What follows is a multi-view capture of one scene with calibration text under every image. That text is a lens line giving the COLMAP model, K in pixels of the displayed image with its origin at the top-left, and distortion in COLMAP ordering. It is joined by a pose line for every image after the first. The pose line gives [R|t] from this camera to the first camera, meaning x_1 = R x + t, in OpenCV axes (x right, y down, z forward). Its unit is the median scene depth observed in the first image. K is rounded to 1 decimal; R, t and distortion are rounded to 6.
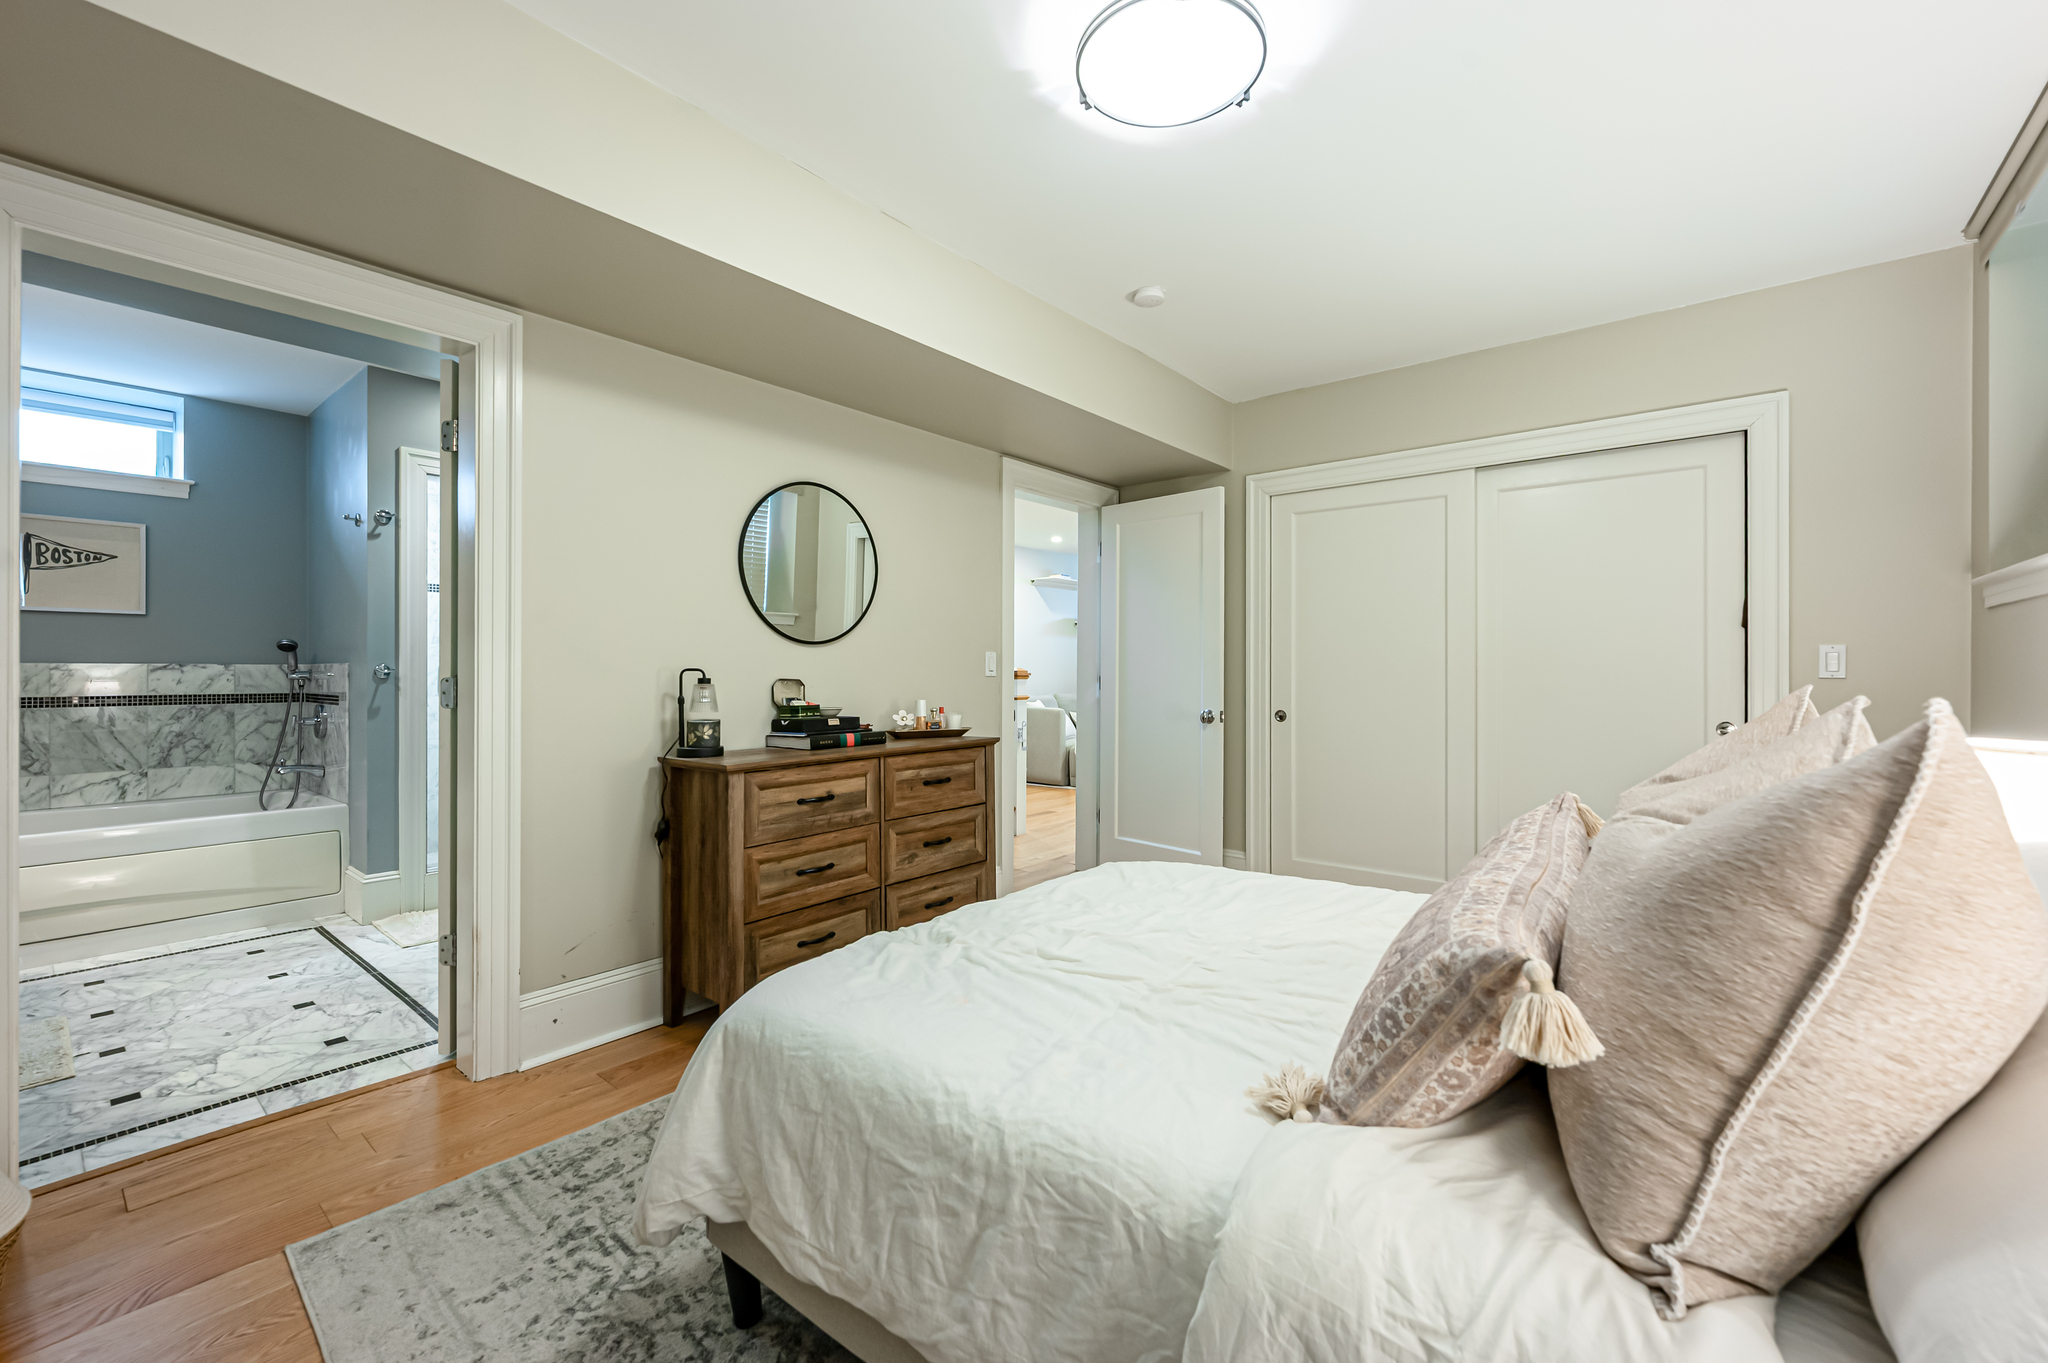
lens RADIAL K [[833.2, 0, 1028.3], [0, 833.2, 671.4], [0, 0, 1]] dist [-0.001327, -0.000165]
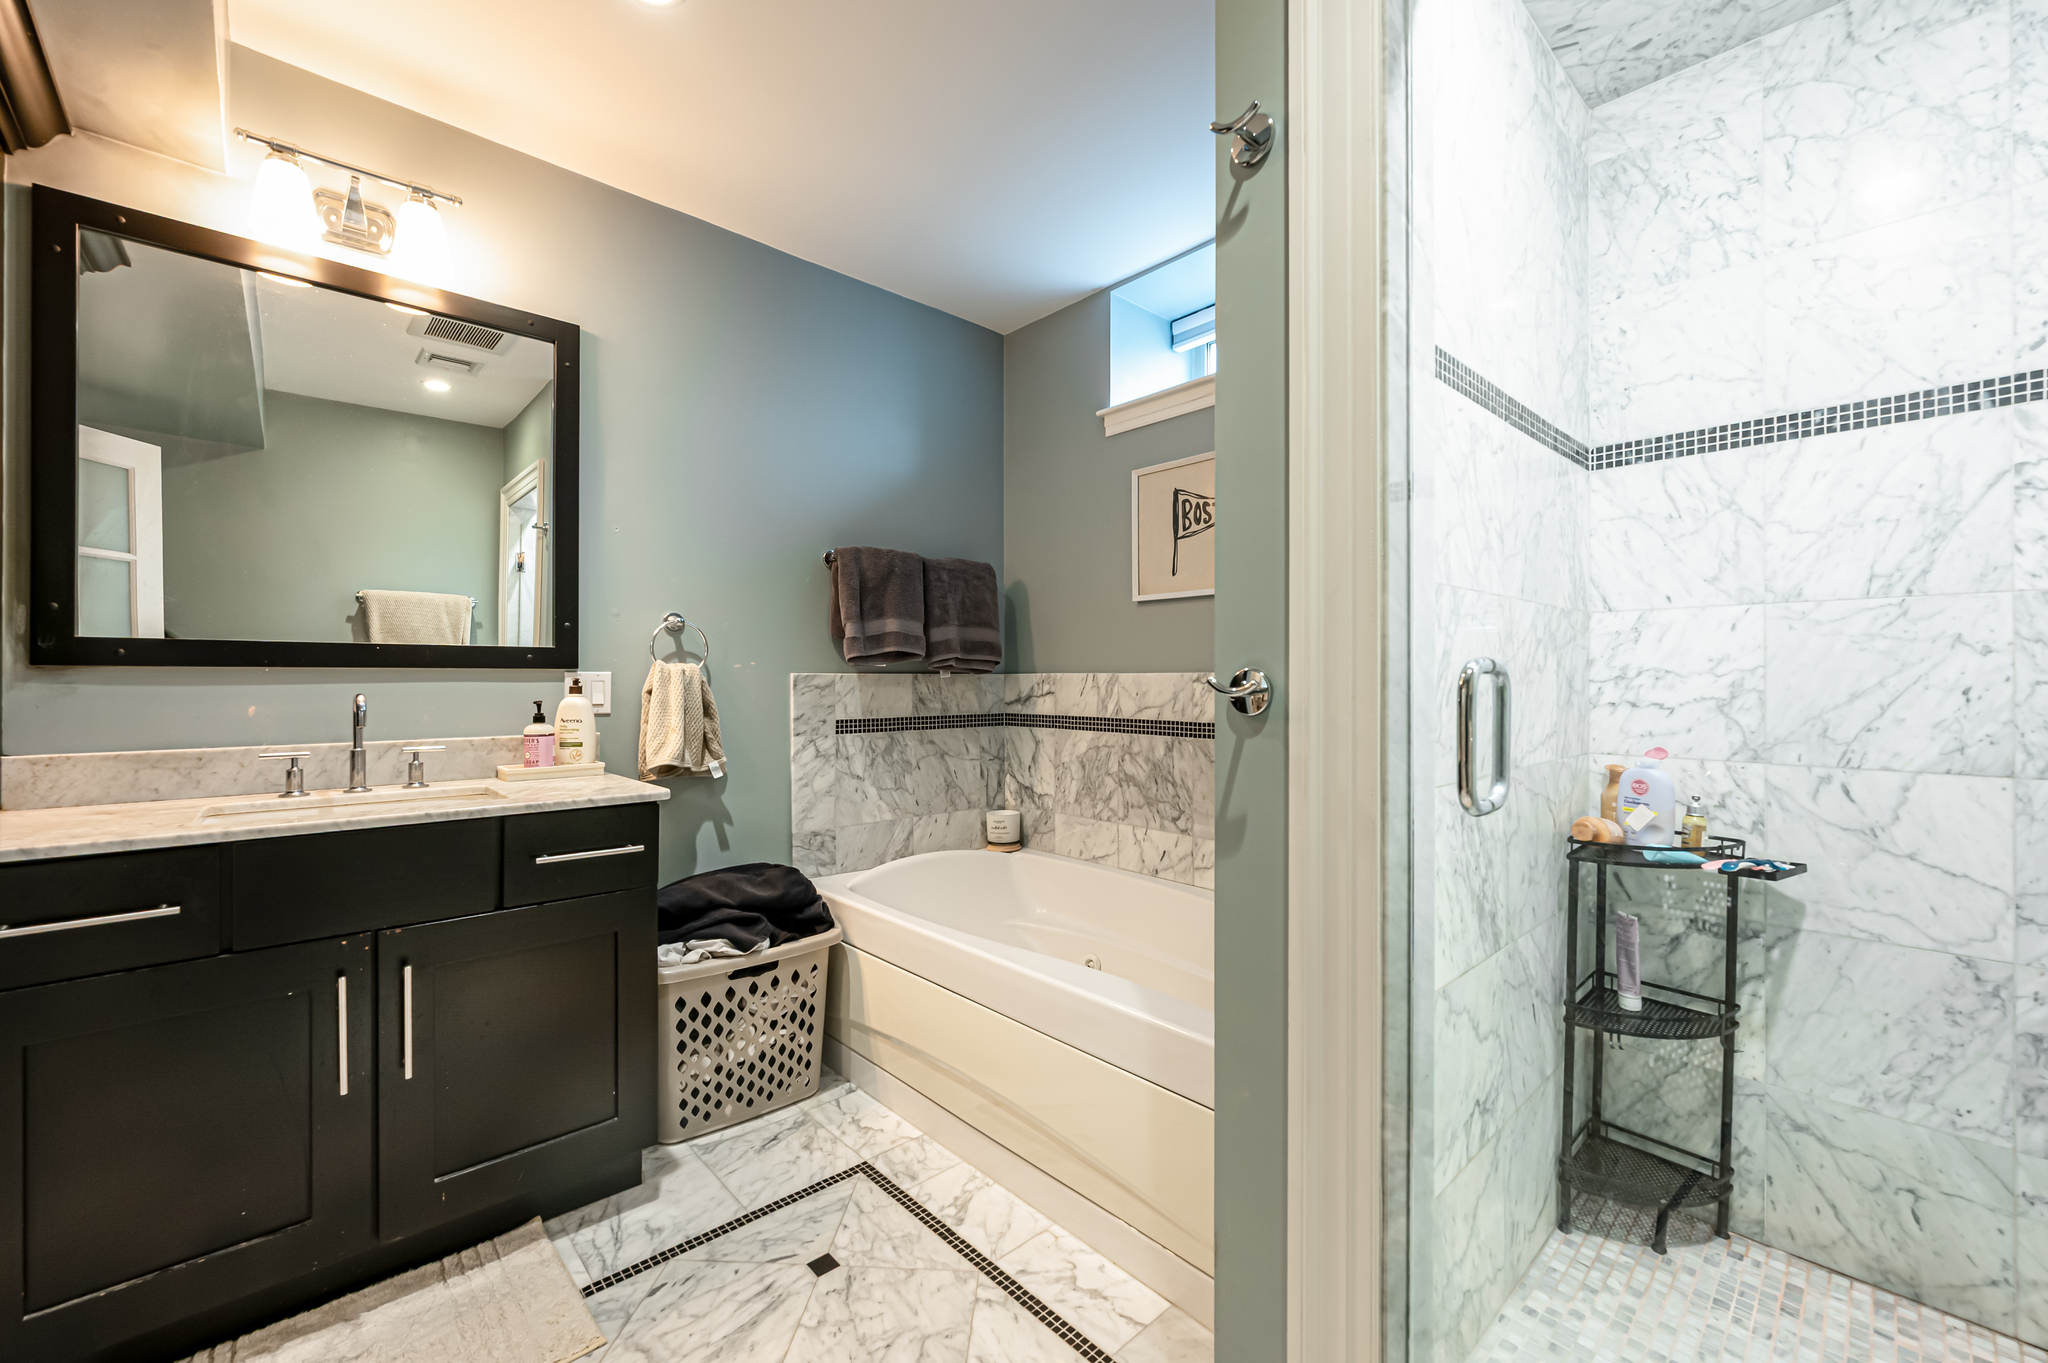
lens RADIAL K [[836.6, 0, 1019.3], [0, 836.6, 683.5], [0, 0, 1]] dist [0.000487, -0.000034]
pose [[-0.151734, 0.003088, -0.988416, -0.442226], [-0.000463, 0.999995, 0.003195, -0.002941], [0.988421, 0.000943, -0.151732, 0.896759]]
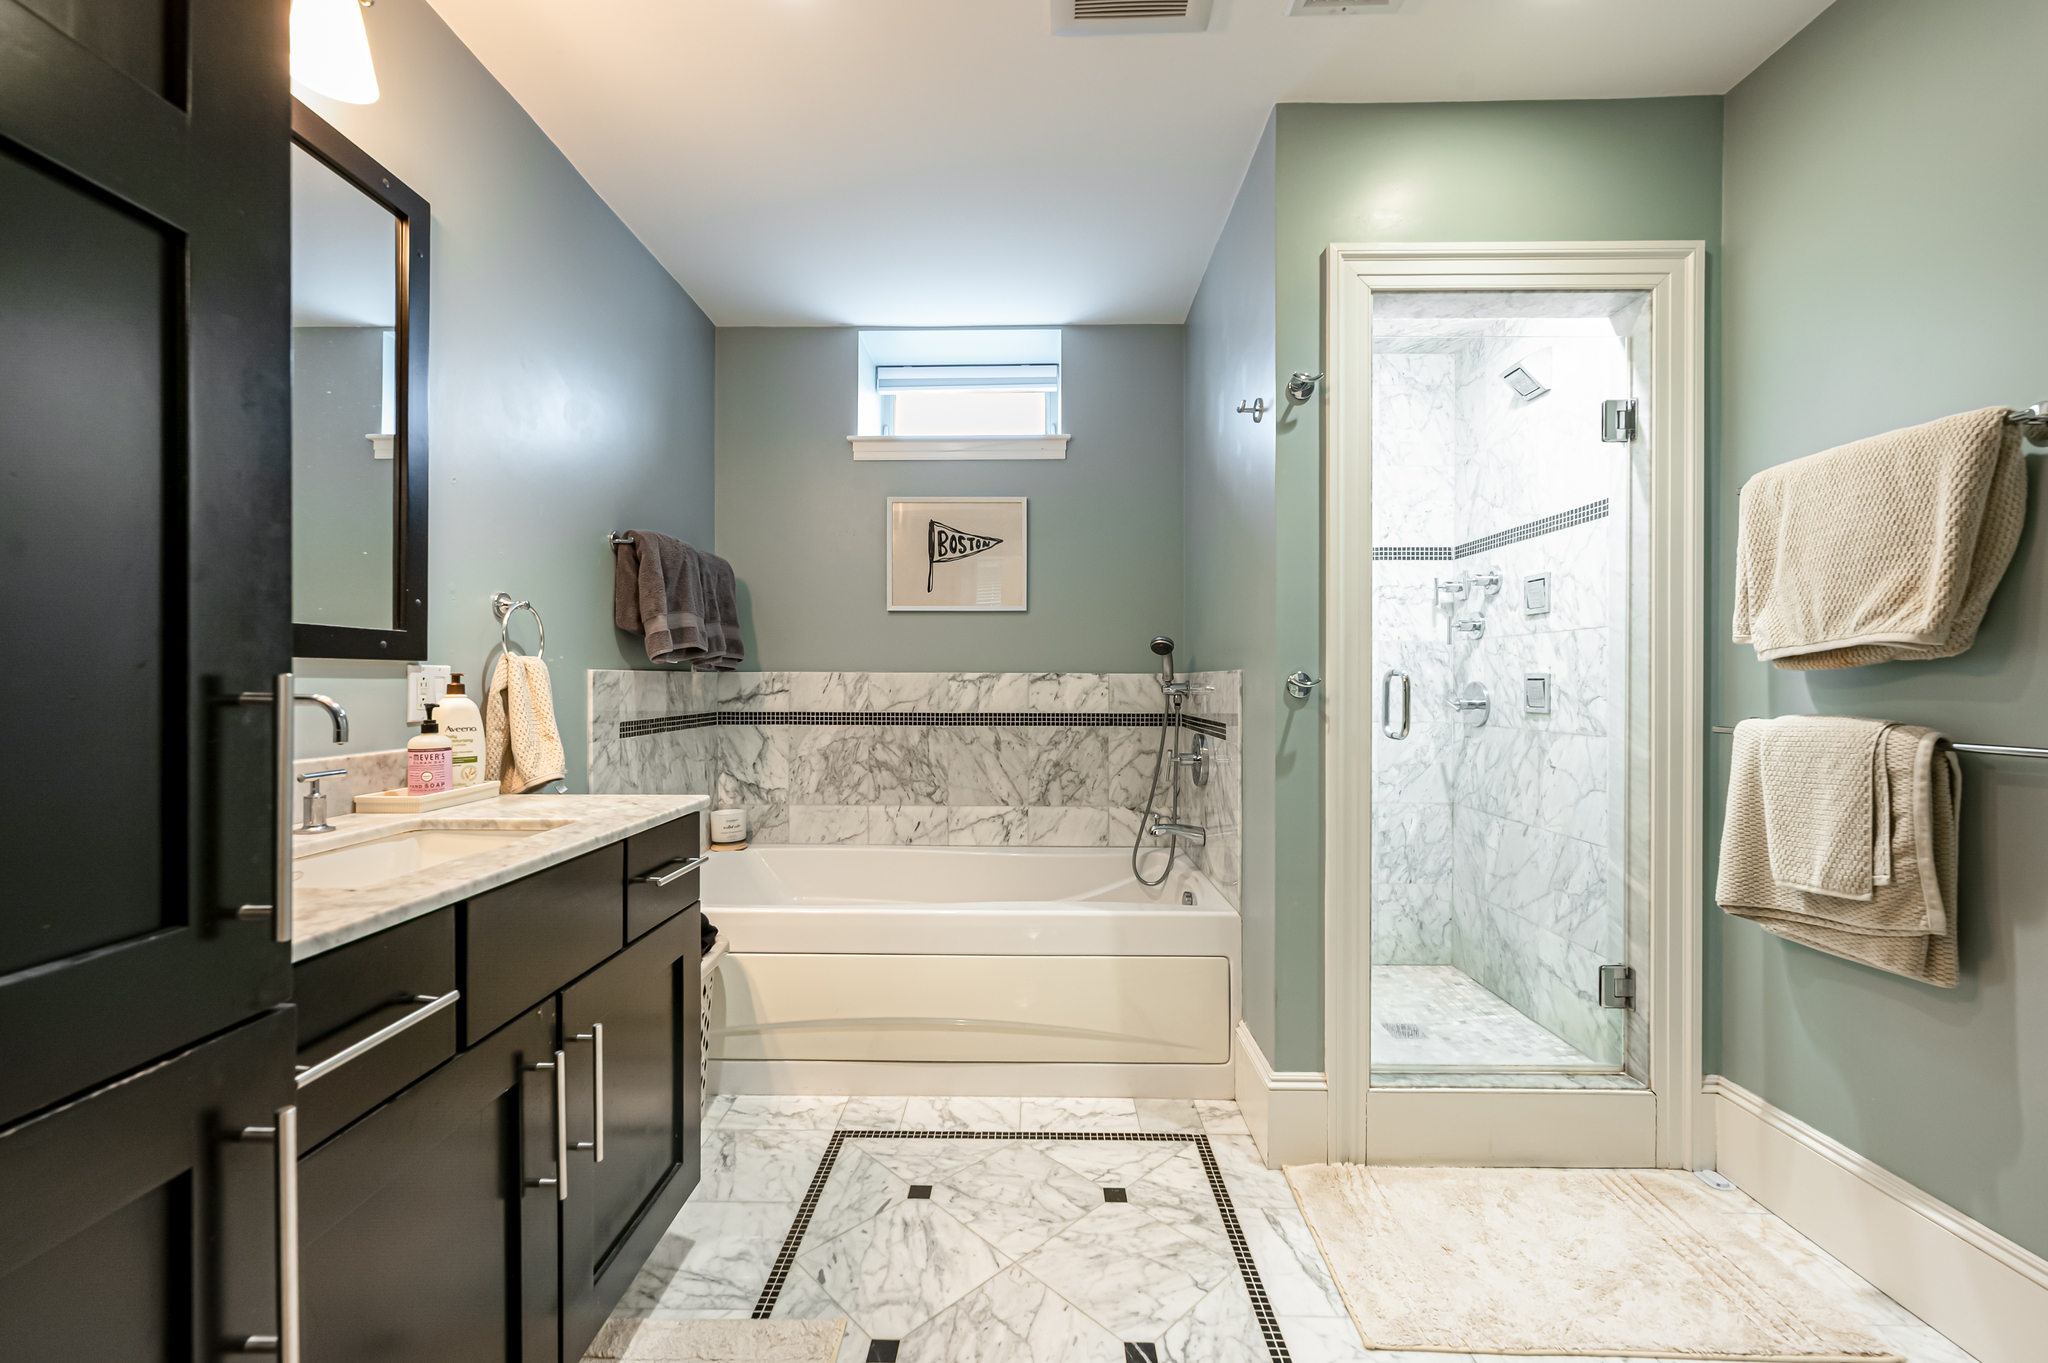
lens RADIAL K [[841.6, 0, 1027.1], [0, 841.6, 686.1], [0, 0, 1]] dist [-0.001075, 0.000011]
pose [[0.628005, 0.005367, -0.778190, -0.431510], [-0.001928, 0.999984, 0.005341, -0.001069], [0.778207, -0.001854, 0.628006, 0.490291]]
